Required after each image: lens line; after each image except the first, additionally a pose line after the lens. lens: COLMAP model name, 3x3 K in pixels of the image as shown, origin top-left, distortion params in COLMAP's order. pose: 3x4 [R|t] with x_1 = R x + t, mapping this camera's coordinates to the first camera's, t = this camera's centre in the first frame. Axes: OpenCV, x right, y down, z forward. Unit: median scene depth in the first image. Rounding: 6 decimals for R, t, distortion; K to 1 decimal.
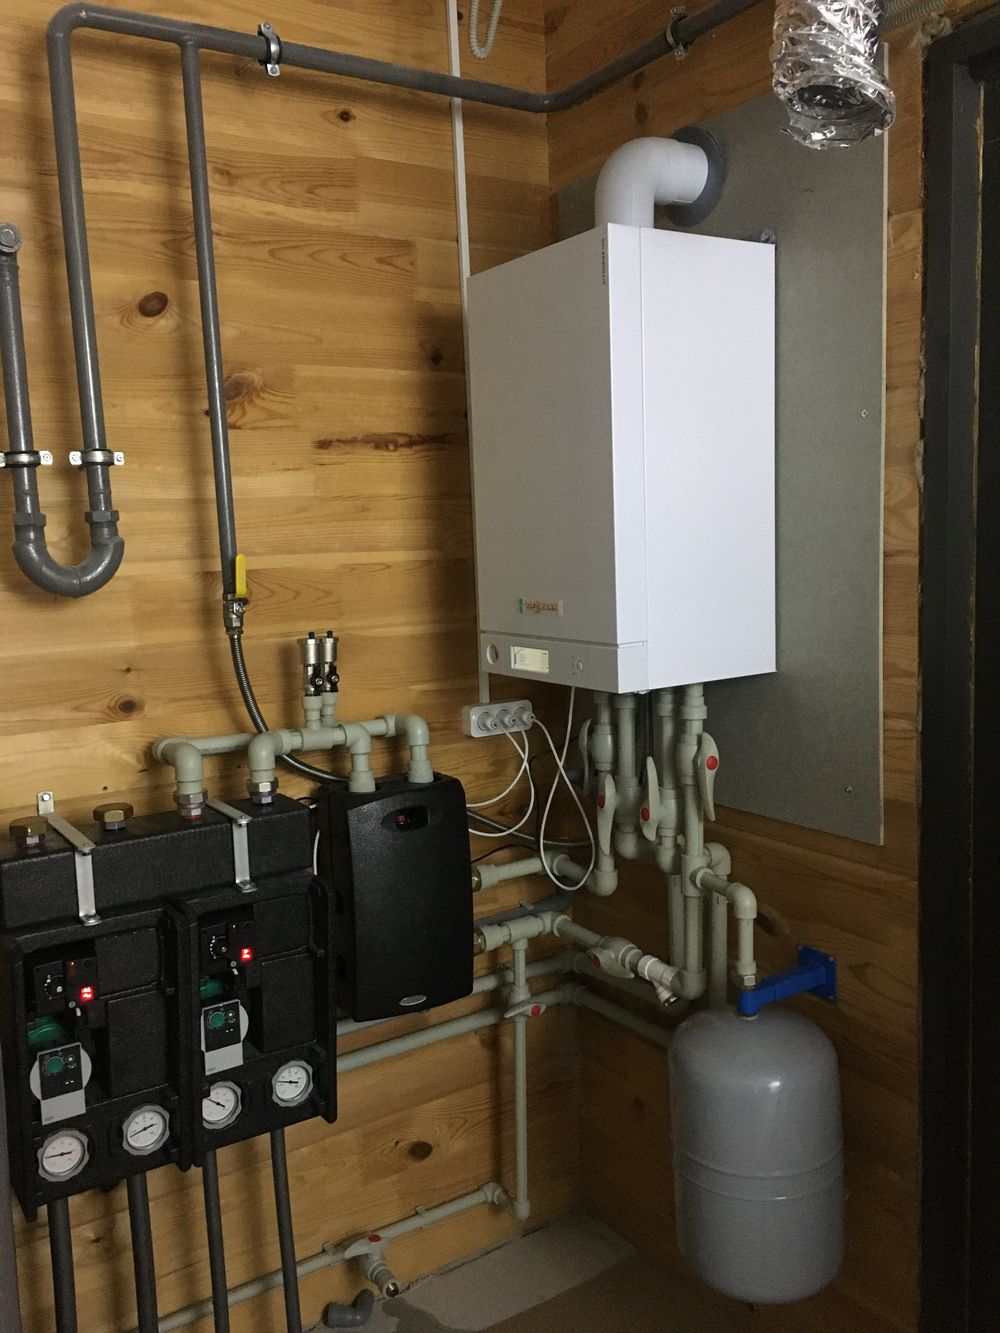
lens RADIAL K [[1141.8, 0, 500.0], [0, 1141.8, 666.5], [0, 0, 1]] dist [0.073492, -0.090516]
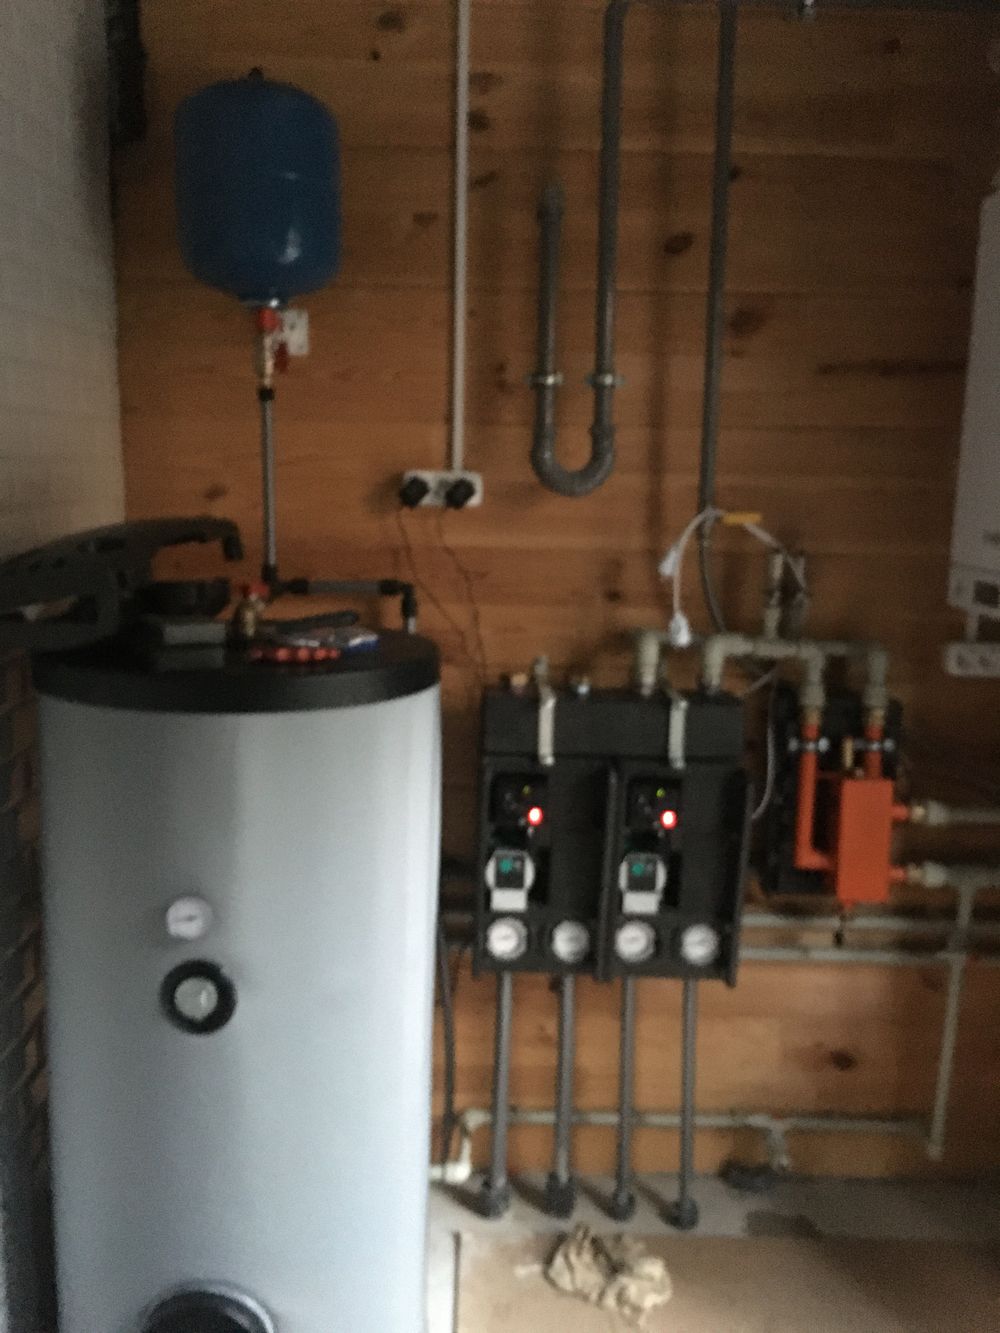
lens RADIAL K [[1145.3, 0, 500.0], [0, 1145.3, 666.5], [0, 0, 1]] dist [0.101095, -0.132144]
pose [[0.841108, 0.144757, -0.521136, 0.204077], [-0.119802, 0.989448, 0.081483, 0.024240], [0.527433, -0.006102, 0.849575, -0.061052]]
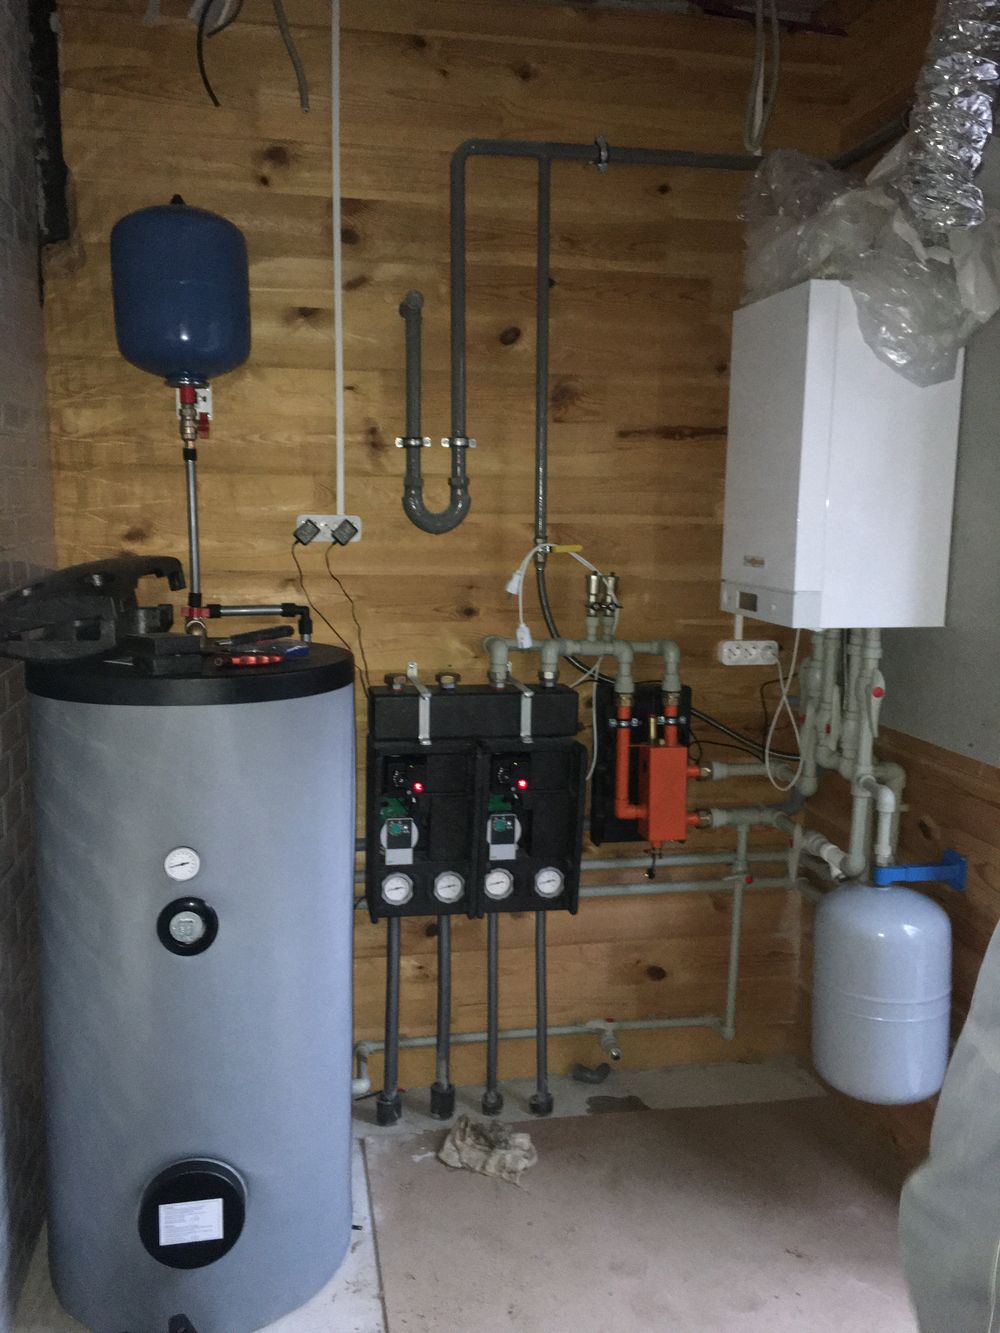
lens RADIAL K [[1145.3, 0, 500.0], [0, 1145.3, 666.5], [0, 0, 1]] dist [0.101095, -0.132144]
pose [[0.926041, 0.101514, -0.363516, 0.256625], [-0.092780, 0.994823, 0.041458, 0.040312], [0.365842, -0.004664, 0.930665, -0.355018]]
